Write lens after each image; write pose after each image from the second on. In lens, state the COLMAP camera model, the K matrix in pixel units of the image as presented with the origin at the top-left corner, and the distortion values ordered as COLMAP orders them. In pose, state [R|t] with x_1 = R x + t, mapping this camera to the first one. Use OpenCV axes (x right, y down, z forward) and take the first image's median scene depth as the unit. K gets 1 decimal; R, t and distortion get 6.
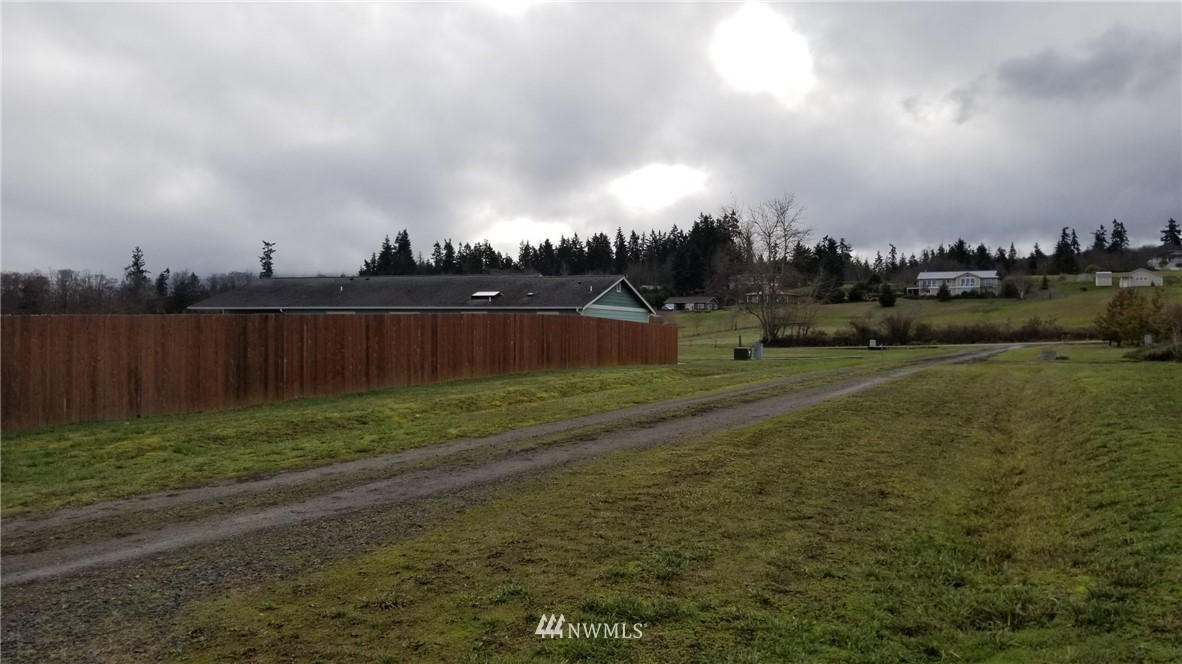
lens RADIAL K [[919.3, 0, 581.4], [0, 919.3, 328.3], [0, 0, 1]] dist [0.078842, -0.139520]
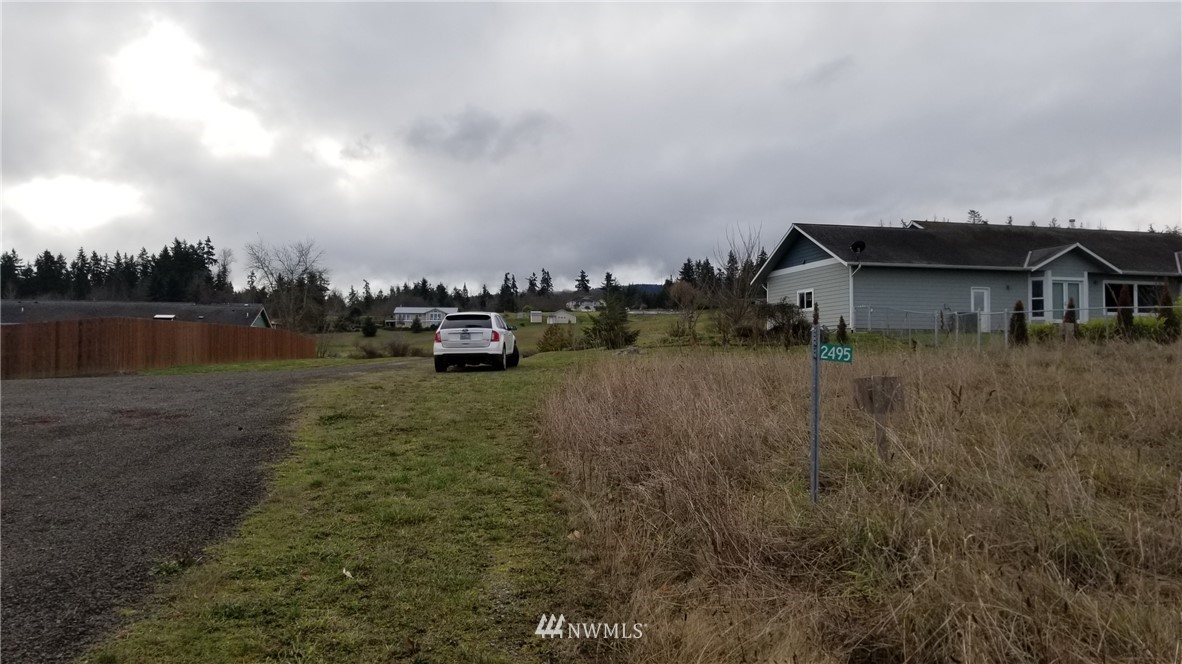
lens RADIAL K [[919.3, 0, 588.4], [0, 919.3, 345.1], [0, 0, 1]] dist [0.078842, -0.139520]
pose [[0.841218, 0.007293, 0.540648, -0.030196], [0.001239, 0.999880, -0.015415, 0.002664], [-0.540695, 0.013637, 0.841108, -0.050074]]
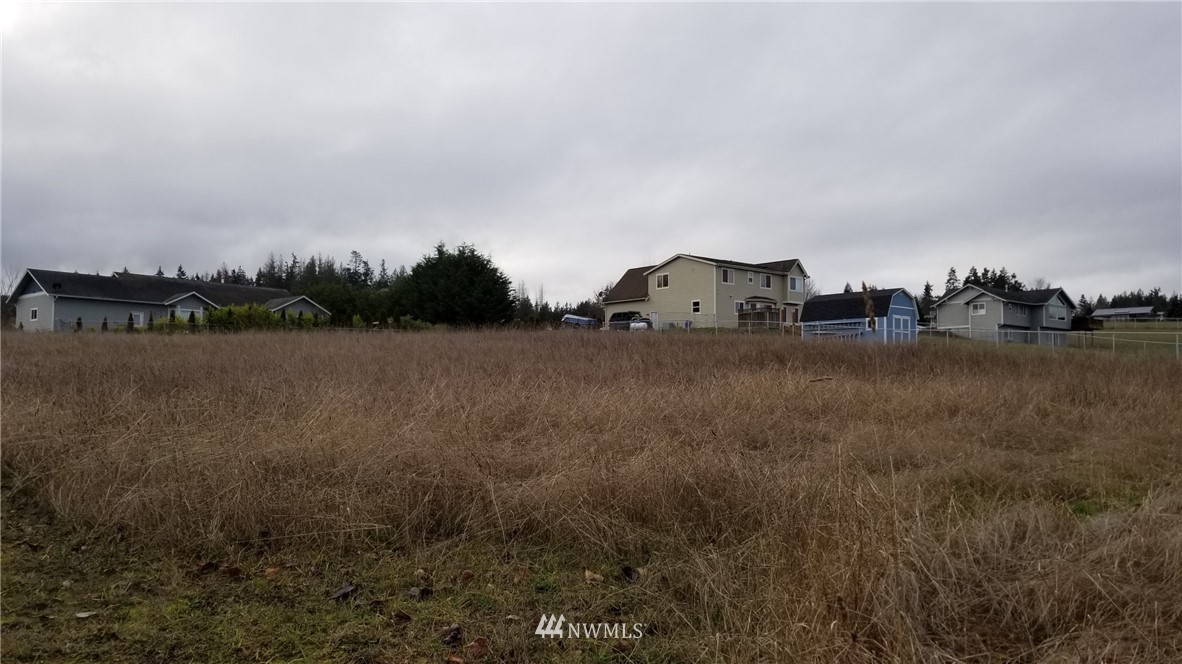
lens RADIAL K [[919.3, 0, 588.4], [0, 919.3, 336.2], [0, 0, 1]] dist [0.078842, -0.139520]
pose [[0.393935, 0.053327, 0.917590, -0.069841], [-0.007246, 0.998465, -0.054916, 0.008540], [-0.919110, 0.014985, 0.393717, -0.133784]]
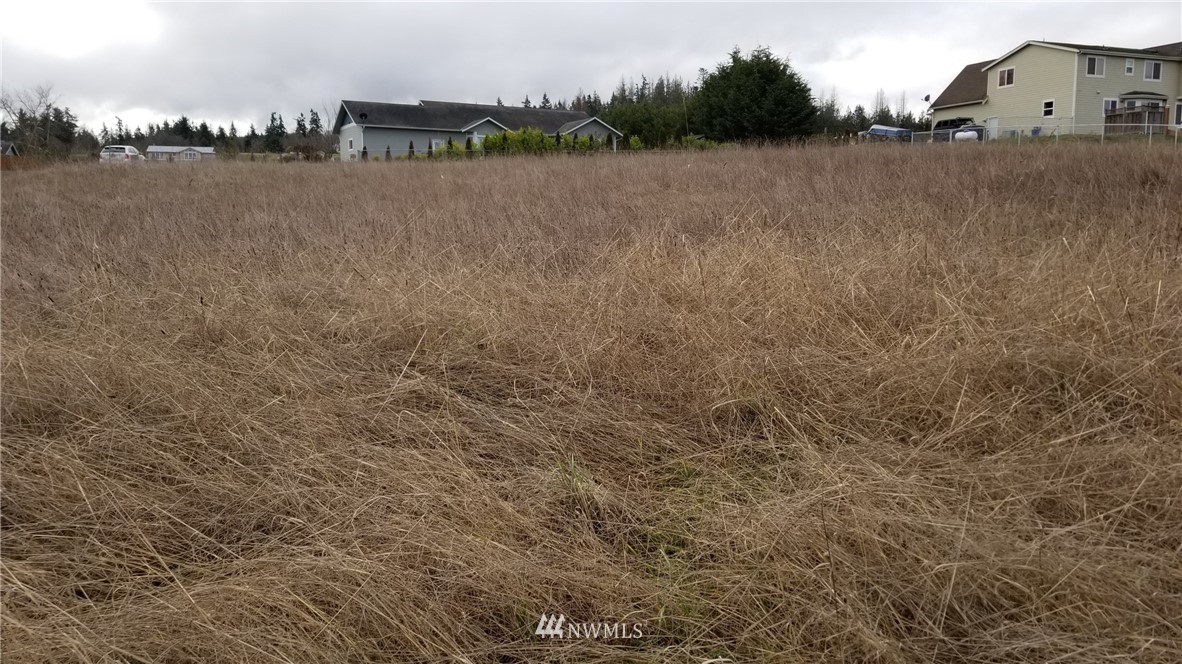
lens RADIAL K [[919.3, 0, 590.0], [0, 919.3, 326.1], [0, 0, 1]] dist [0.078842, -0.139520]
pose [[0.703477, -0.091218, 0.704840, -0.052185], [-0.000802, 0.991627, 0.129133, 0.007669], [-0.710717, -0.091408, 0.697514, -0.135014]]
